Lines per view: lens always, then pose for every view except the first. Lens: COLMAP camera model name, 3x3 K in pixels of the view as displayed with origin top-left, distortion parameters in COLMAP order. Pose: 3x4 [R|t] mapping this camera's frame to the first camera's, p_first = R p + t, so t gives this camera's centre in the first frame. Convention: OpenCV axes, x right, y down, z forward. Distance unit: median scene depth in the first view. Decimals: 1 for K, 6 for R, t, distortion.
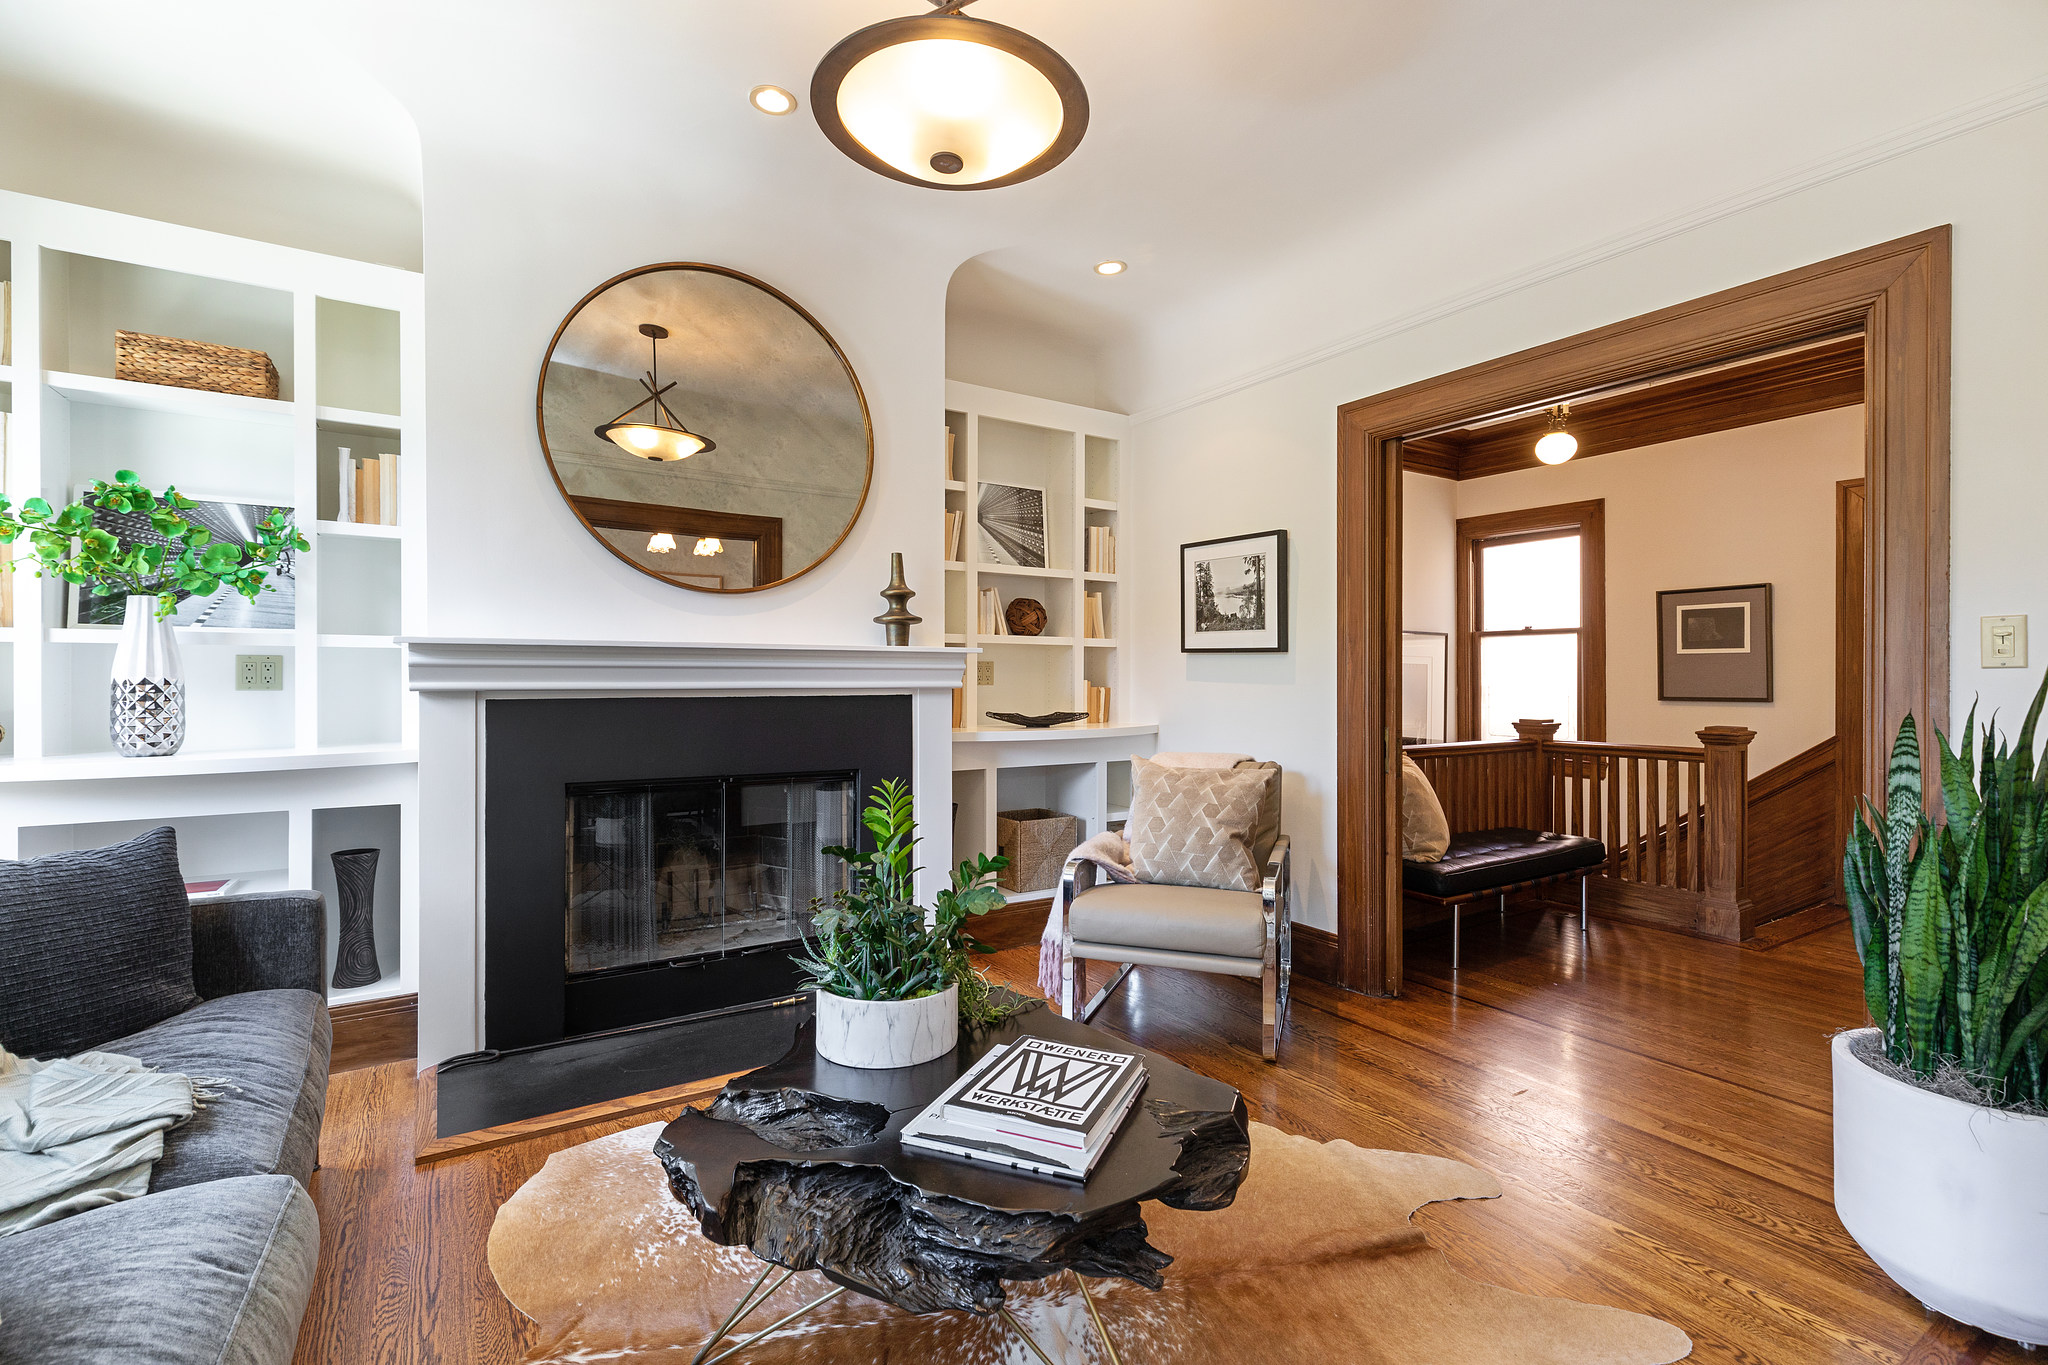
lens RADIAL K [[923.9, 0, 1024.0], [0, 923.9, 682.5], [0, 0, 1]] dist [0.003848, 0.000941]
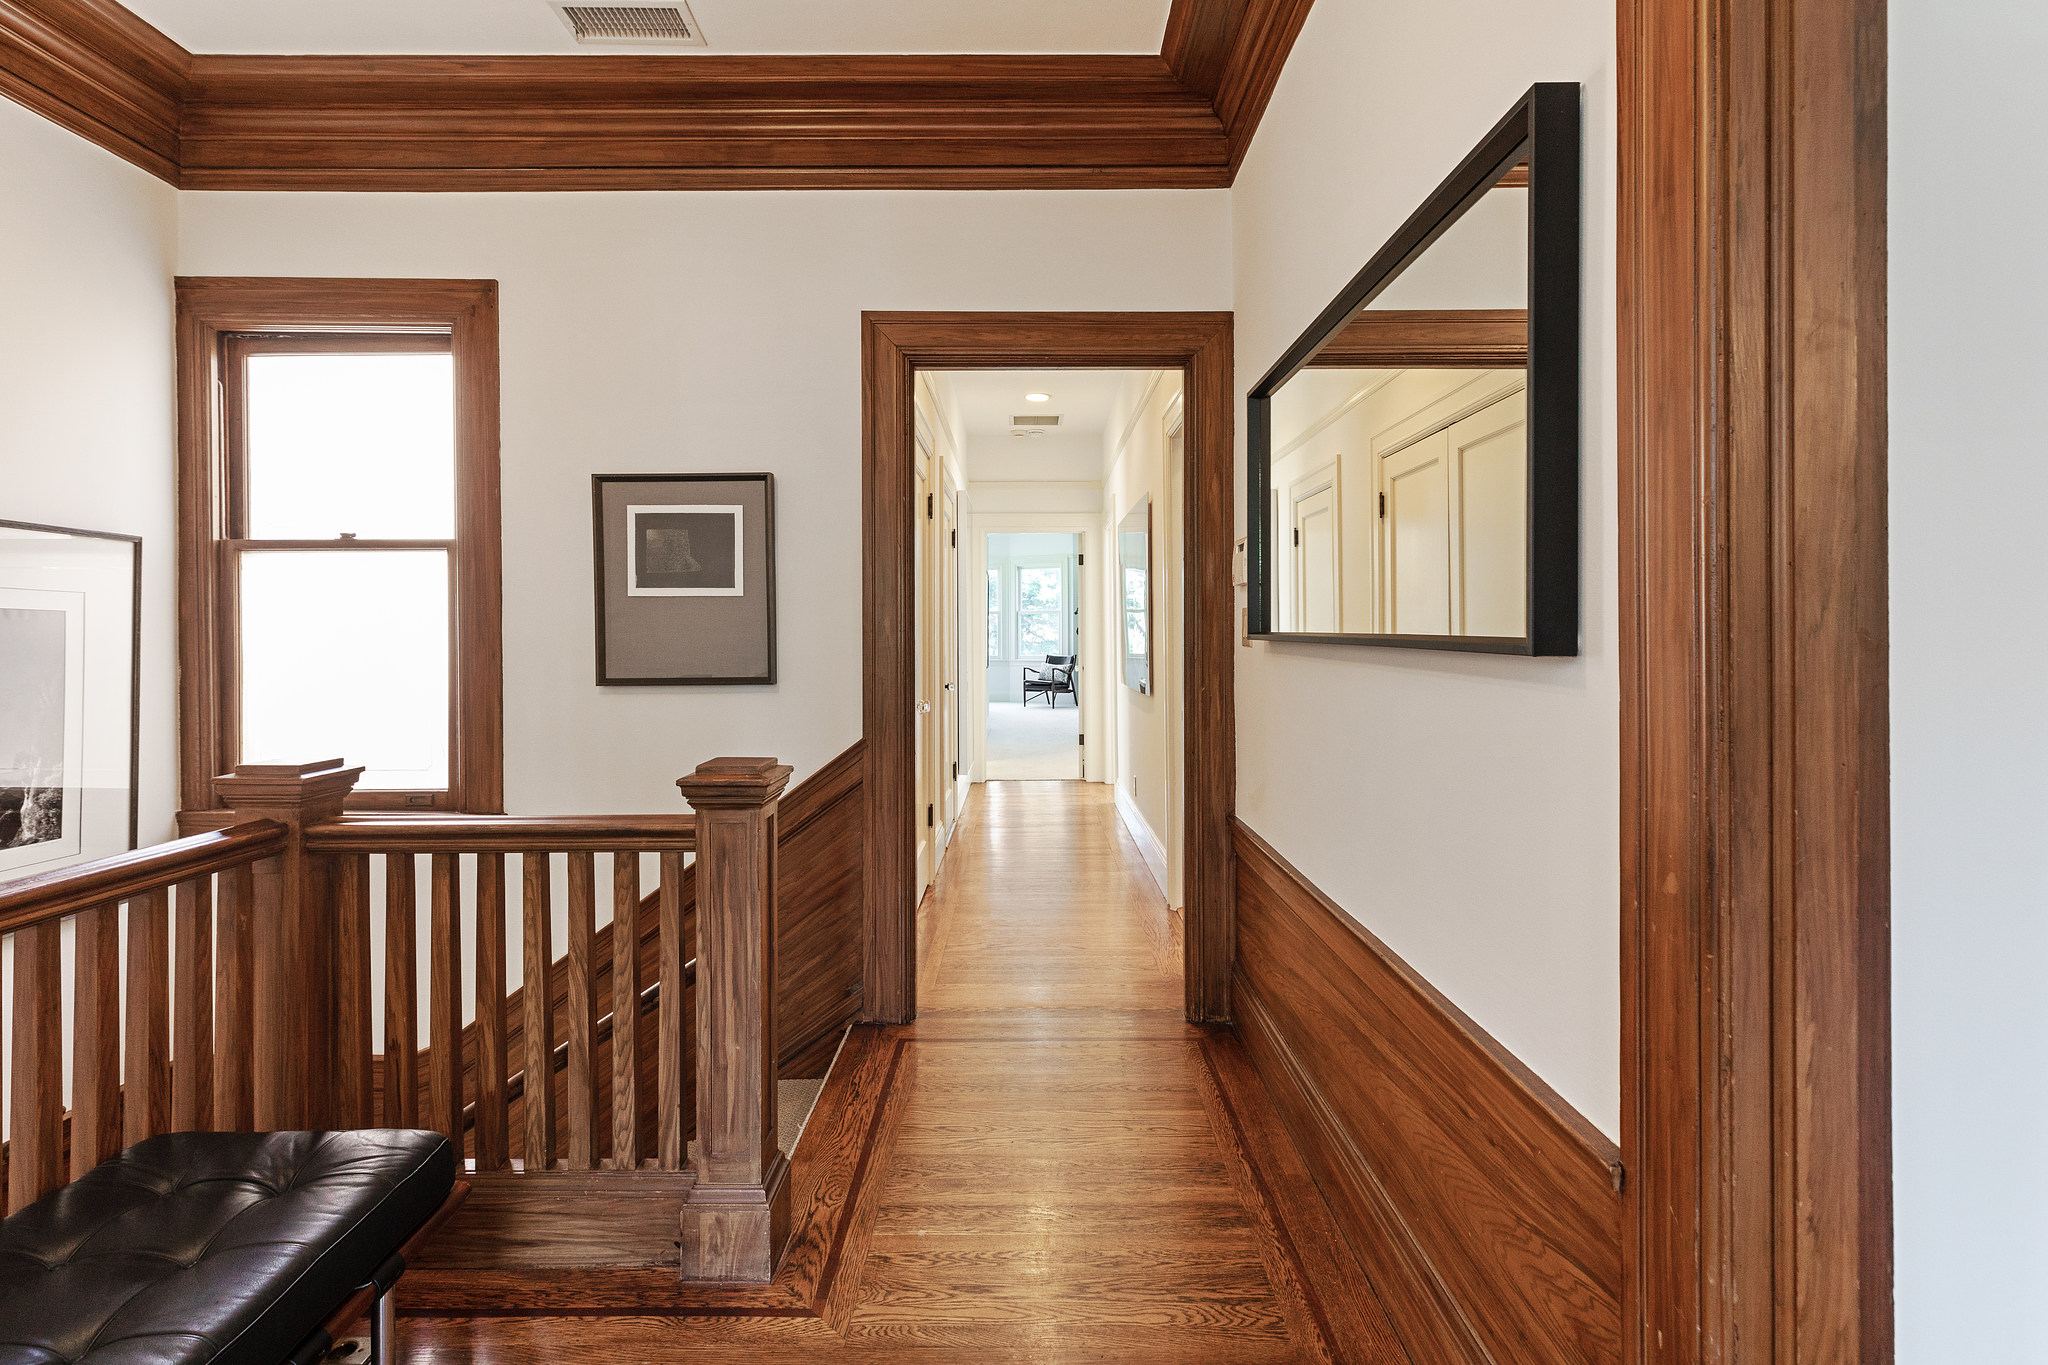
lens RADIAL K [[1002.0, 0, 1021.7], [0, 1002.0, 629.2], [0, 0, 1]] dist [0.006151, 0.001005]
pose [[0.541752, 0.001372, 0.840537, 0.367520], [0.007254, 0.999954, -0.006308, -0.007373], [-0.840507, 0.009514, 0.541717, 0.532327]]
